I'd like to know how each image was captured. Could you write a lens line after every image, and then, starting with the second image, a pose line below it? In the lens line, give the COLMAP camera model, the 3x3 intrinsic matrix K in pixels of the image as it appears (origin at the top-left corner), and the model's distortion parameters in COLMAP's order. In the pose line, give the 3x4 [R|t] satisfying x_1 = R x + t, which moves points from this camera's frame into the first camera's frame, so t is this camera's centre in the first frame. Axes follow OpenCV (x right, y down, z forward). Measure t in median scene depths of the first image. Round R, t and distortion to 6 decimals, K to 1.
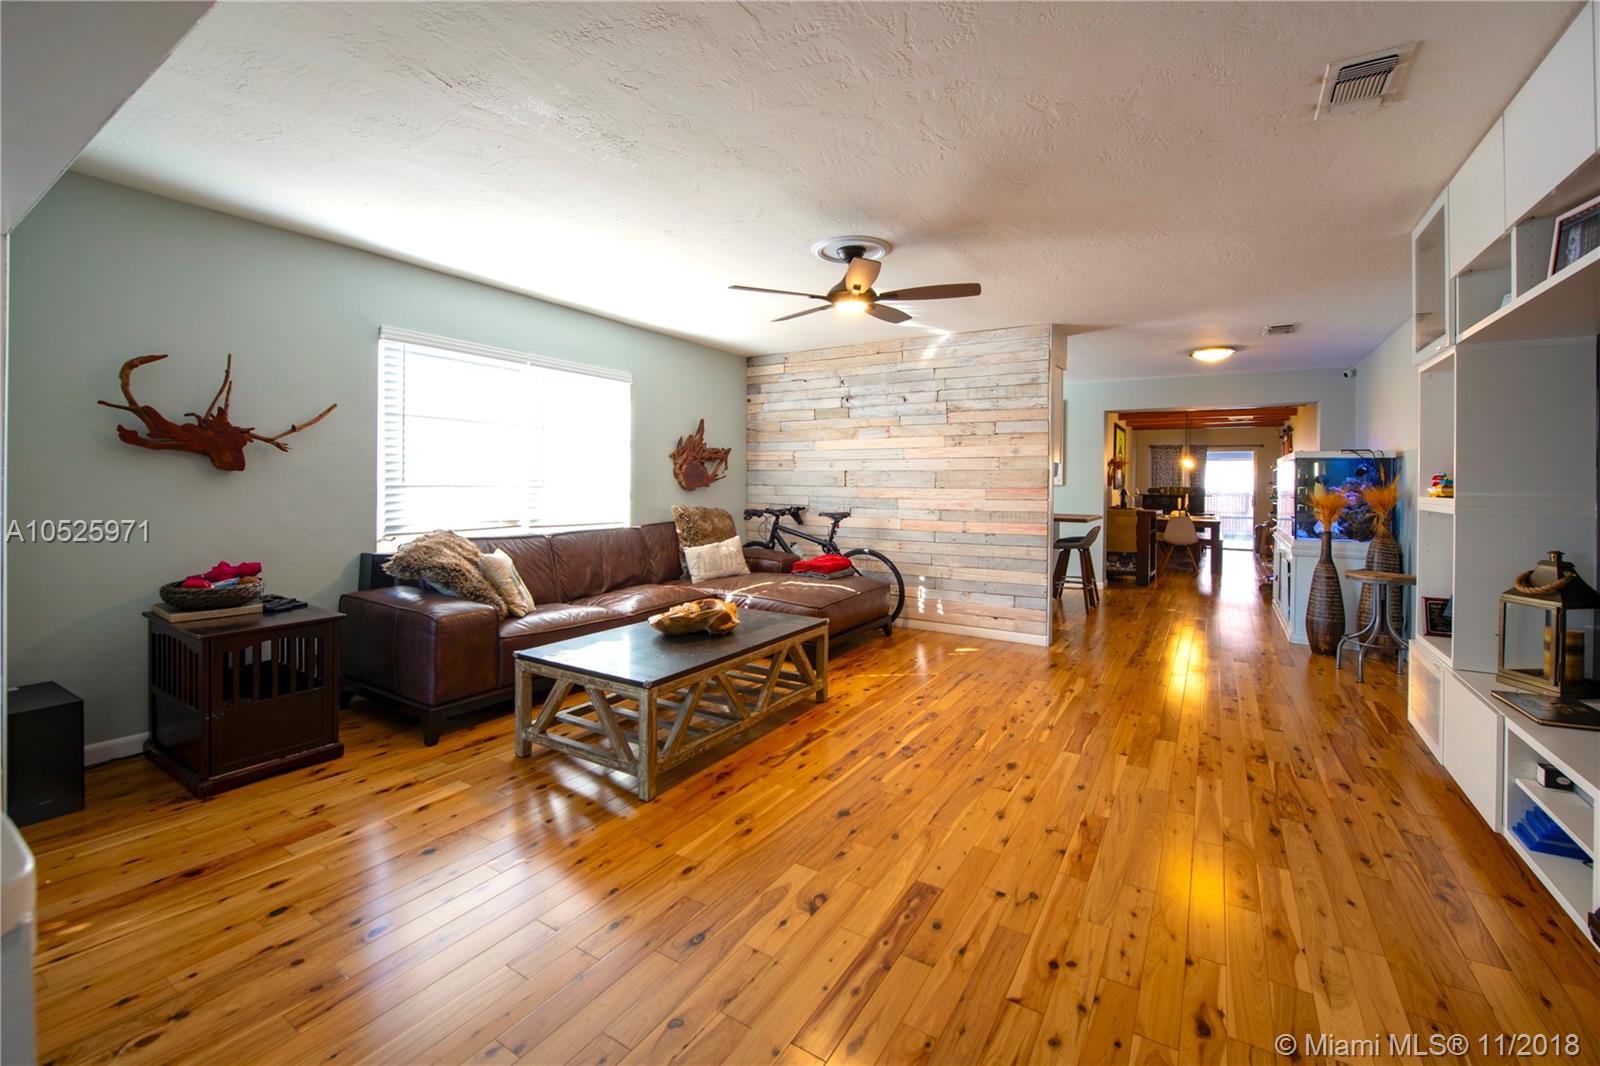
lens RADIAL K [[660.3, 0, 824.8], [0, 660.3, 482.8], [0, 0, 1]] dist [-0.008390, 0.000110]
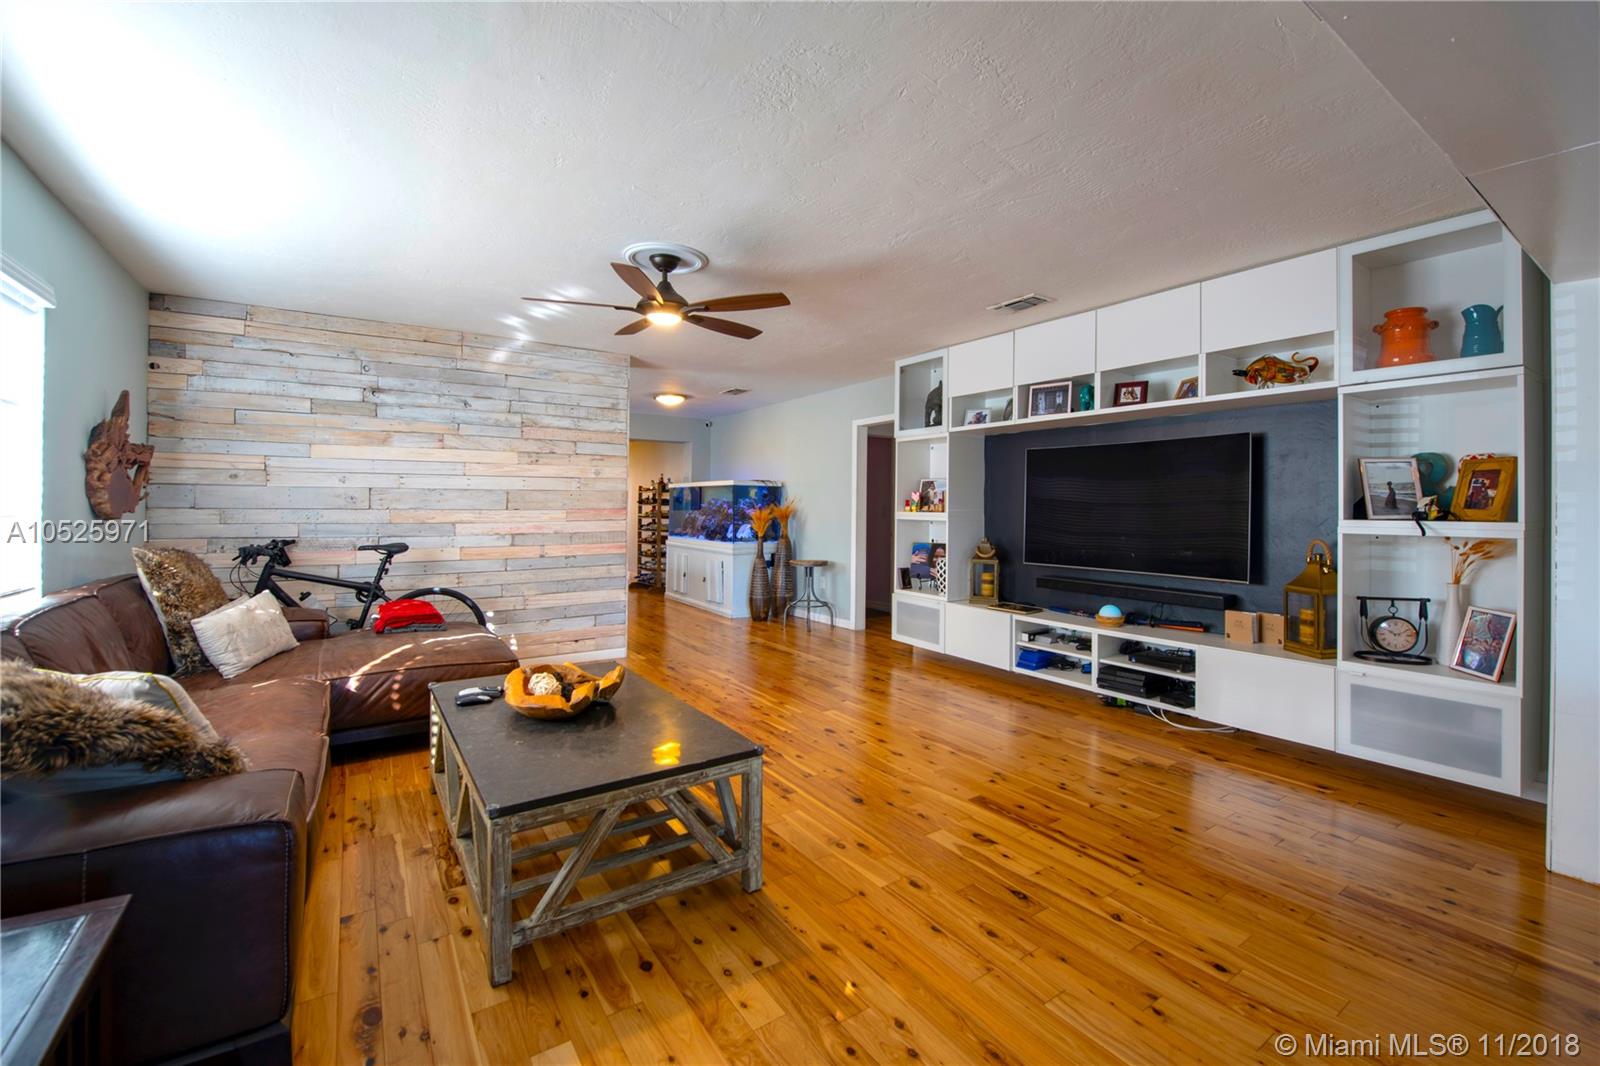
lens RADIAL K [[660.3, 0, 779.9], [0, 660.3, 503.0], [0, 0, 1]] dist [-0.008390, 0.000110]
pose [[0.437559, -0.004075, 0.899180, -0.477925], [-0.001783, 0.999984, 0.005400, -0.006679], [-0.899188, -0.003966, 0.437545, 0.287258]]
